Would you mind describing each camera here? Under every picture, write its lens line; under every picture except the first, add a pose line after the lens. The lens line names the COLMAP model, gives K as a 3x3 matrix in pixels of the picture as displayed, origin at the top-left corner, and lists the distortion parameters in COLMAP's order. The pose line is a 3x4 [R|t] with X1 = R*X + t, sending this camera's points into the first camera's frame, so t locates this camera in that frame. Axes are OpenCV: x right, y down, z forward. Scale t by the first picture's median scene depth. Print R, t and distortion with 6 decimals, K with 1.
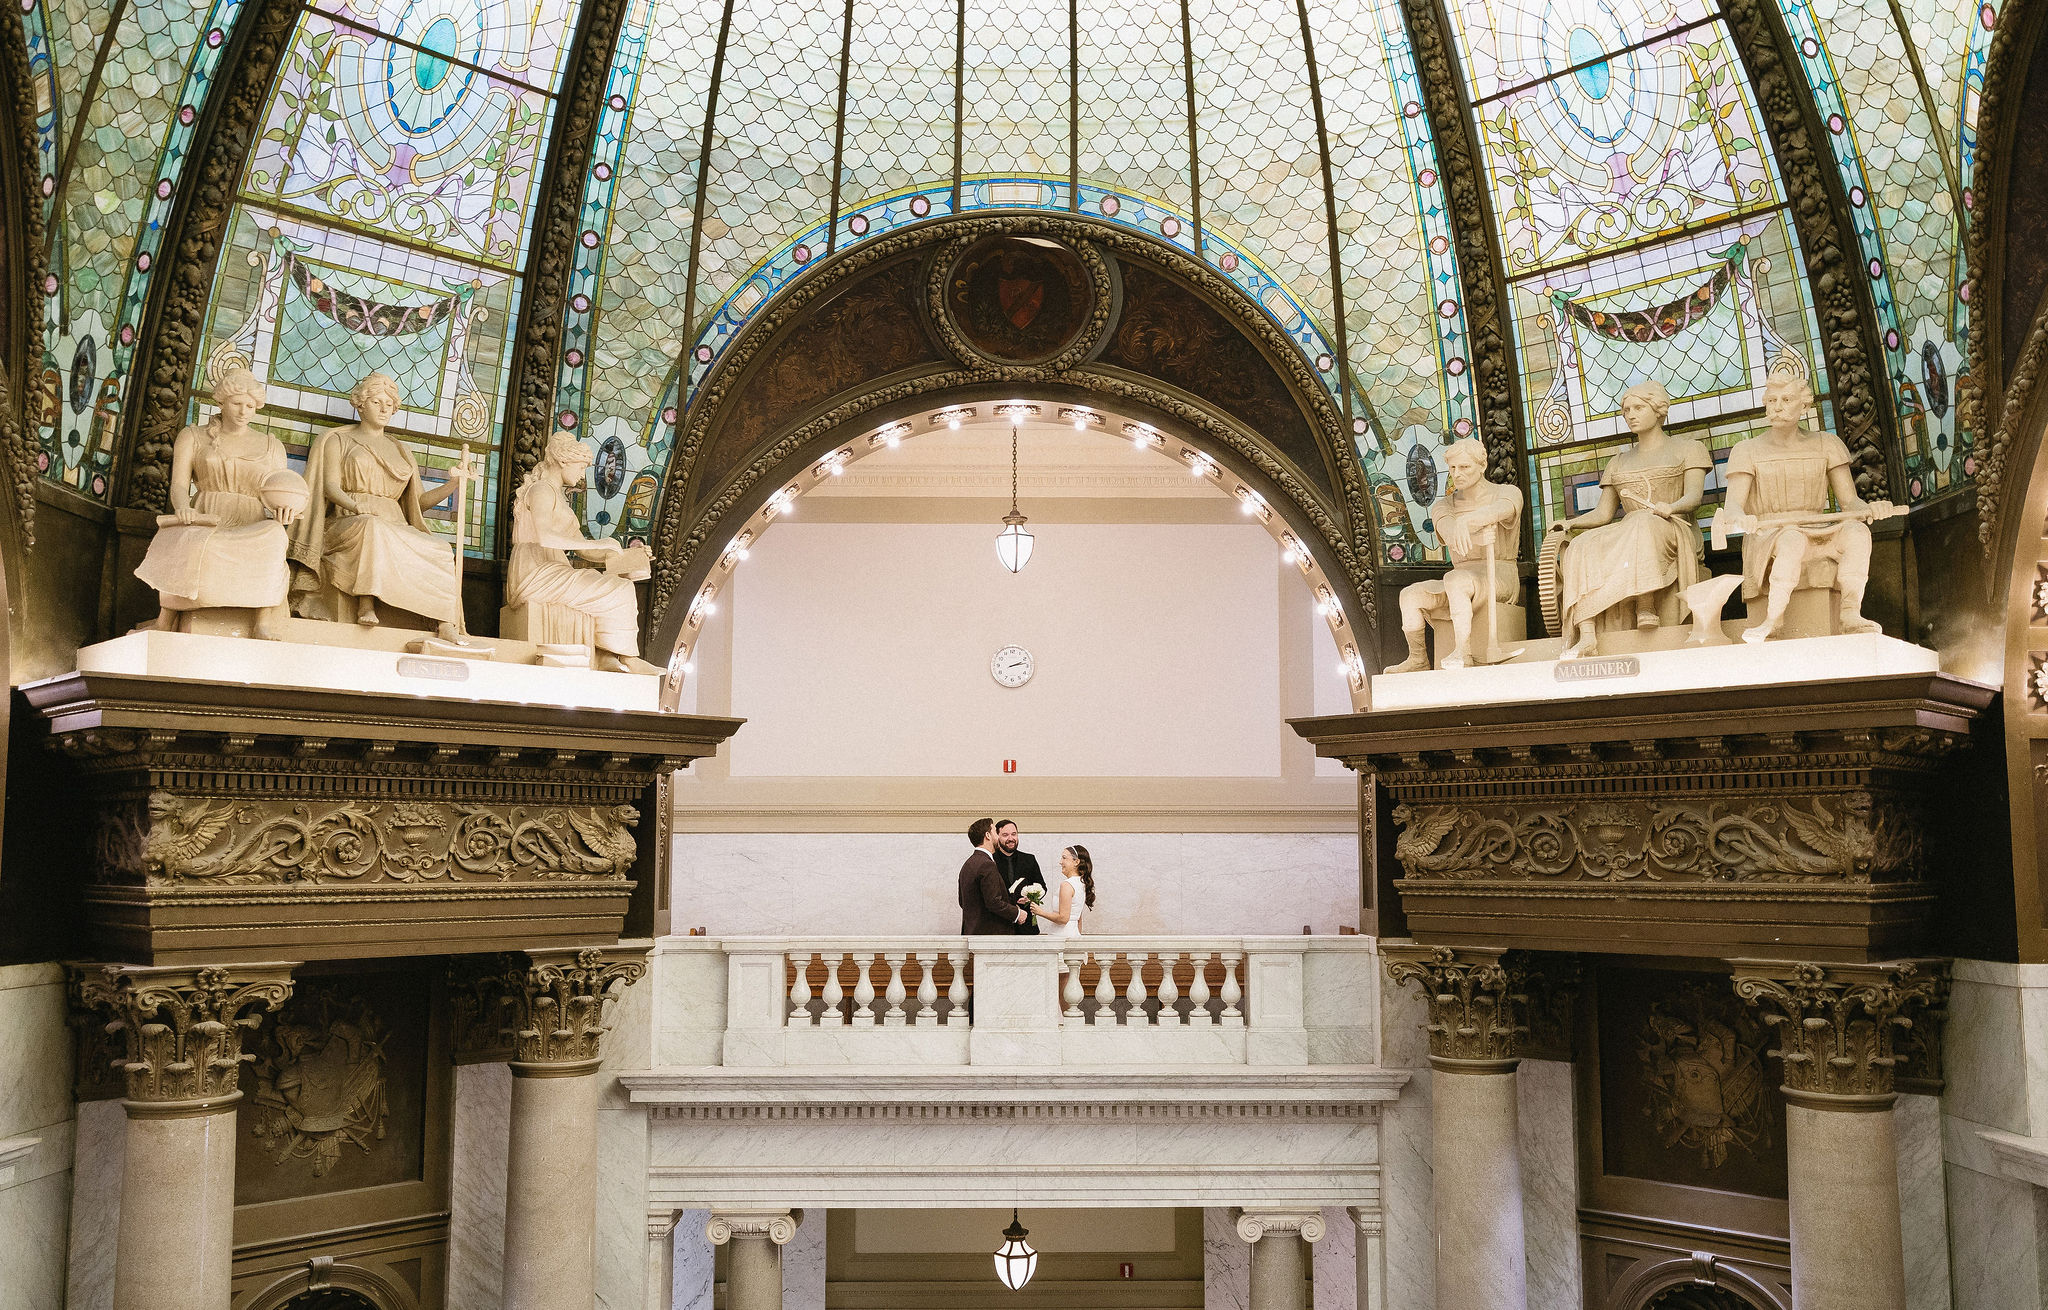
lens RADIAL K [[1610.2, 0, 1025.3], [0, 1610.2, 696.1], [0, 0, 1]] dist [0.003190, -0.004650]
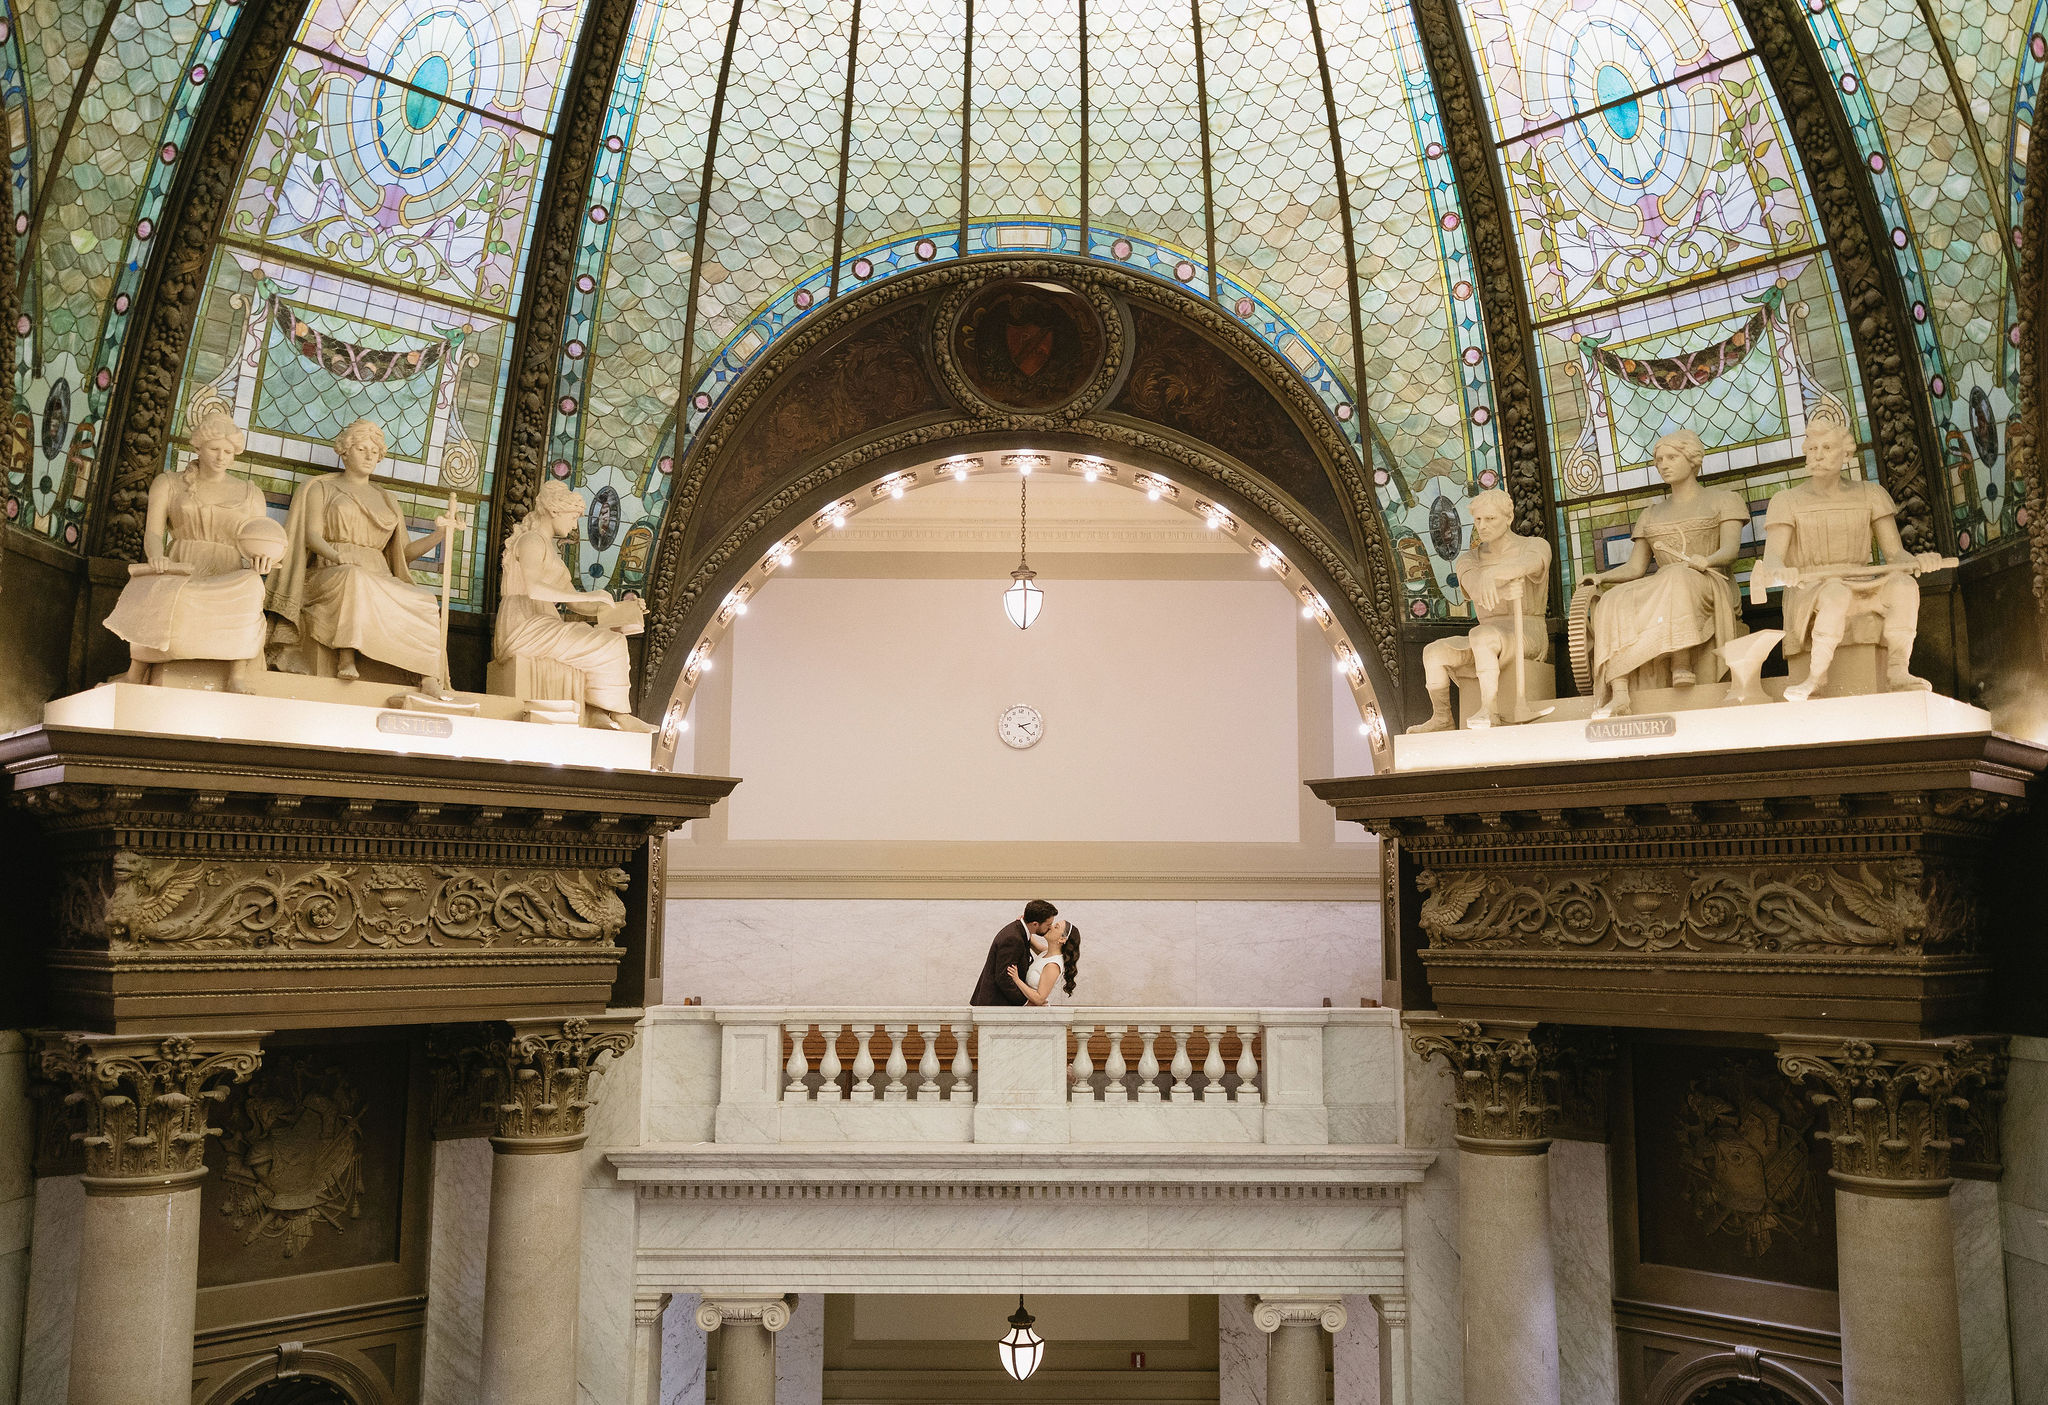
lens RADIAL K [[1643.2, 0, 1025.8], [0, 1643.2, 718.2], [0, 0, 1]] dist [-0.000875, 0.007677]
pose [[0.999961, 0.002948, -0.008269, 0.004101], [-0.003166, 0.999644, -0.026506, 0.003492], [0.008188, 0.026532, 0.999614, 0.021031]]
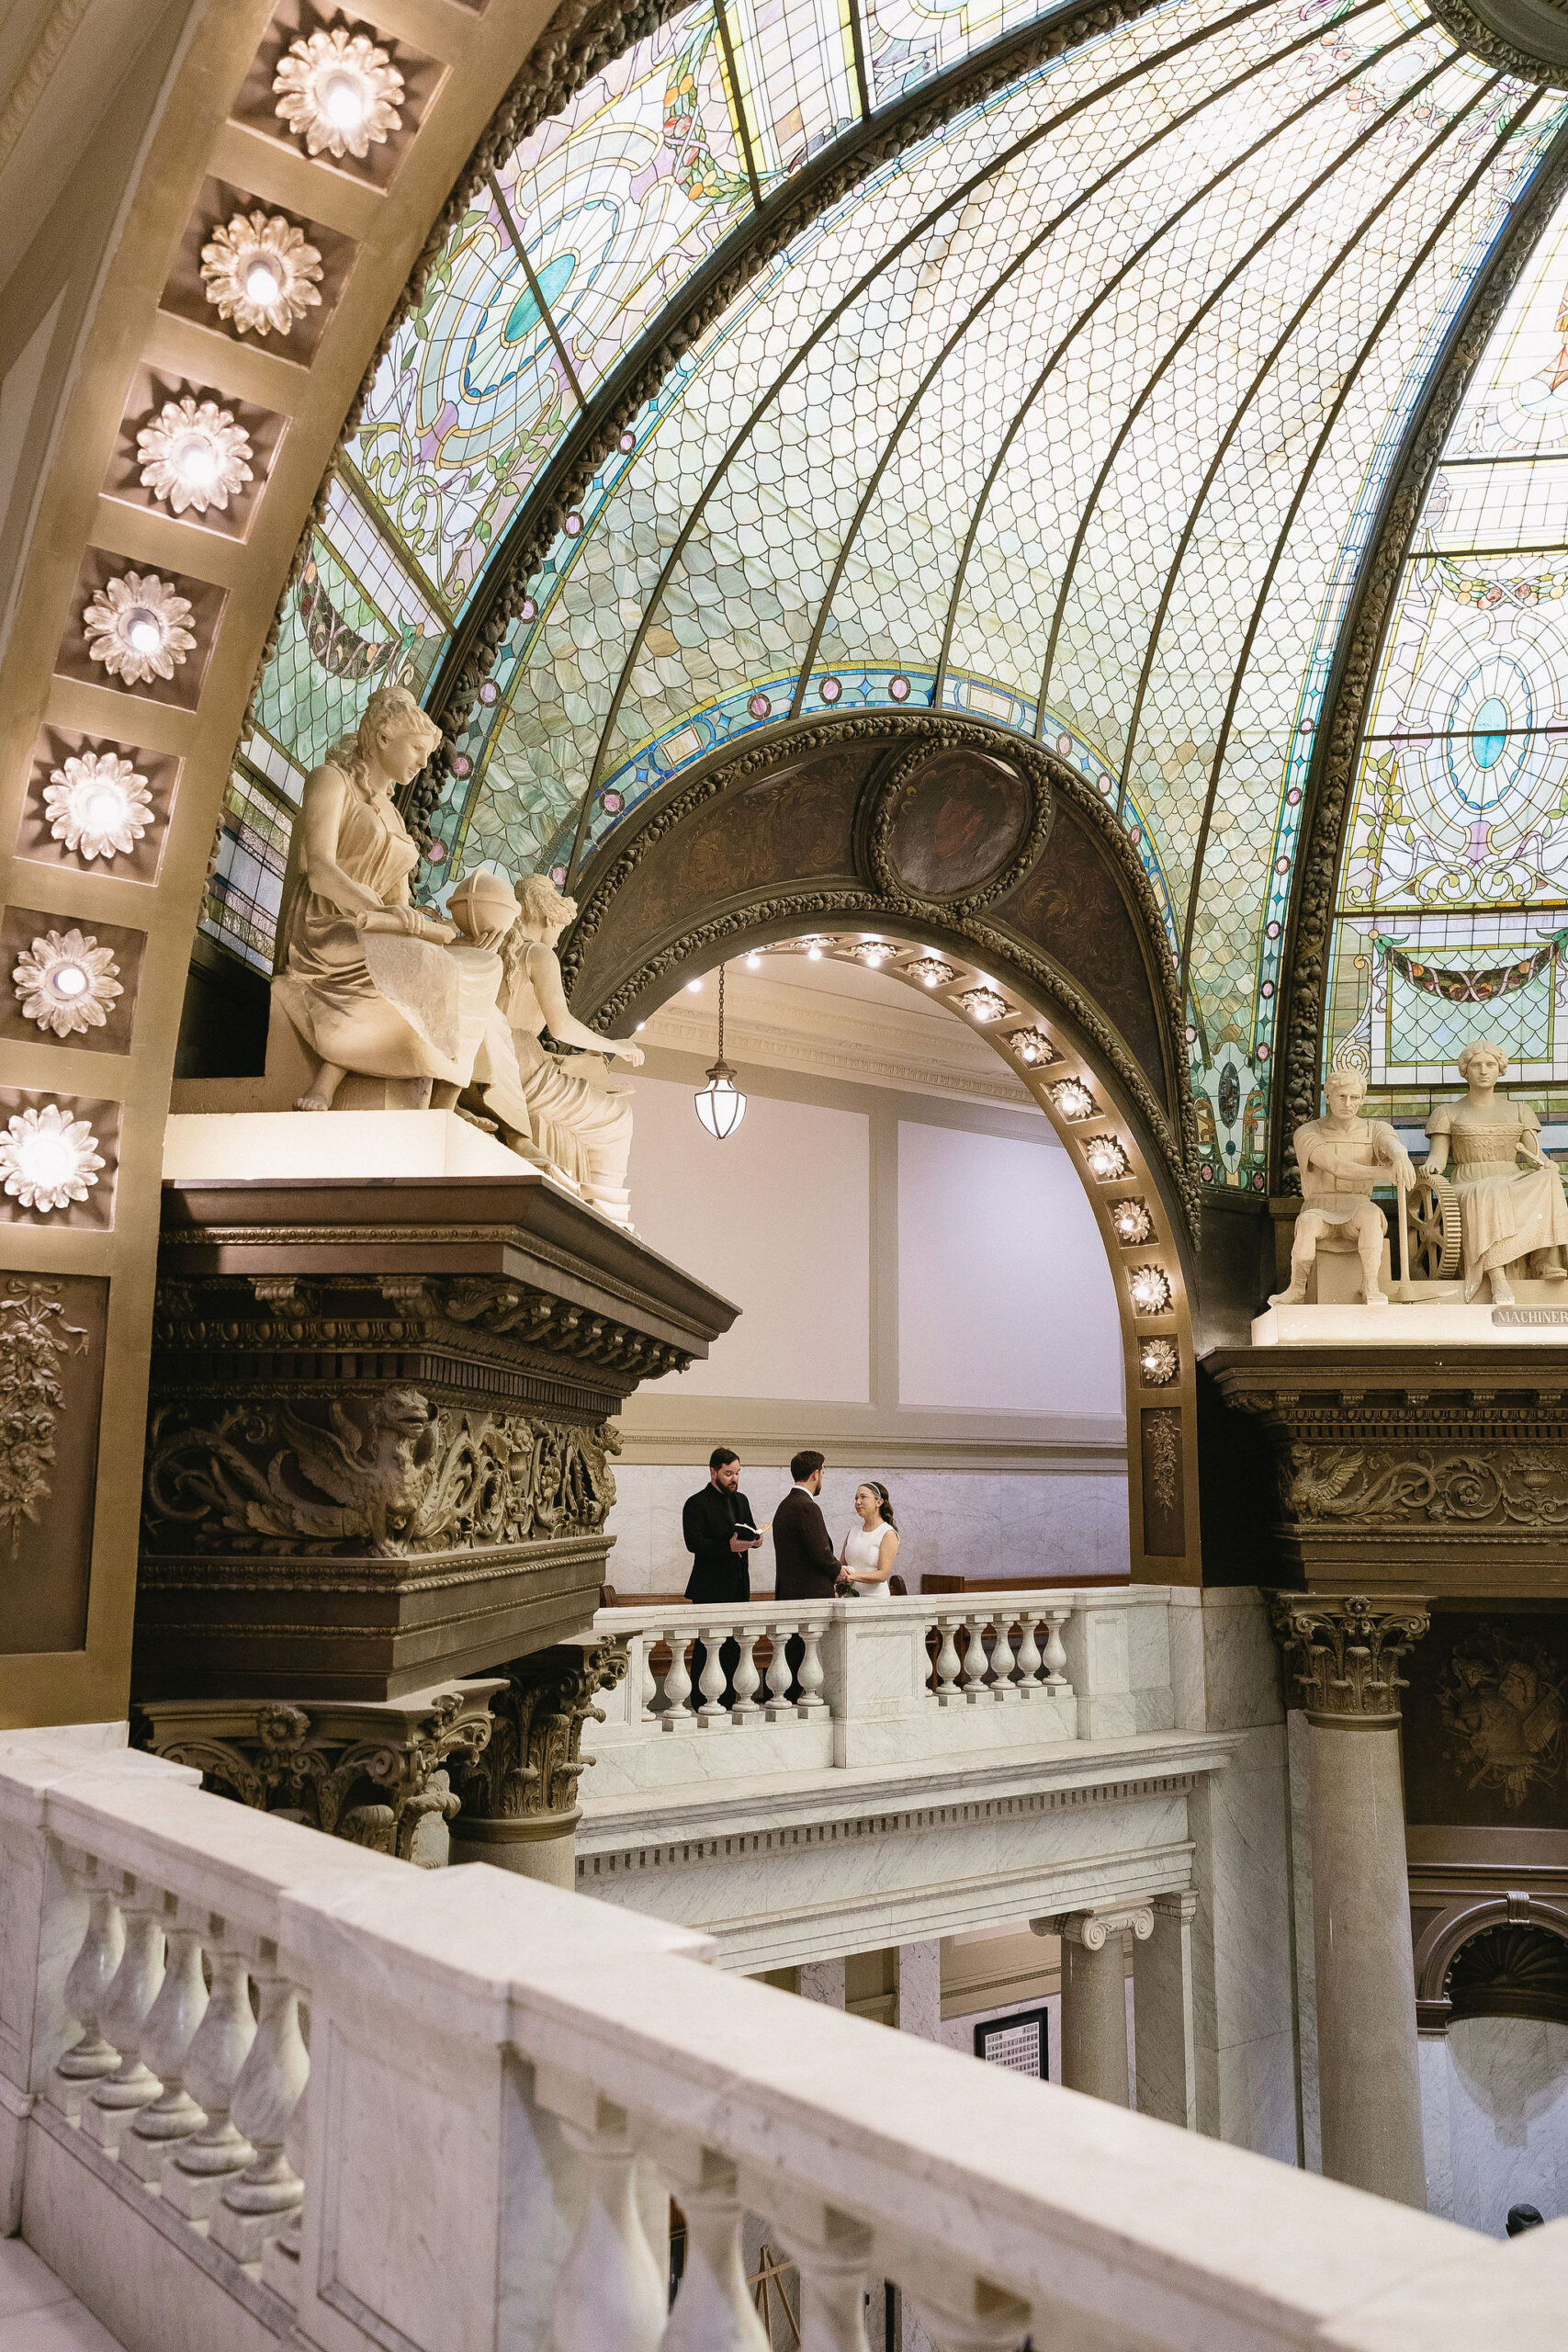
lens RADIAL K [[1838.4, 0, 786.8], [0, 1838.4, 1178.7], [0, 0, 1]] dist [0.001809, -0.003686]
pose [[0.798974, 0.104649, 0.592190, -0.655483], [-0.064901, 0.993996, -0.088091, 0.027024], [-0.597853, 0.031949, 0.800969, 0.312571]]
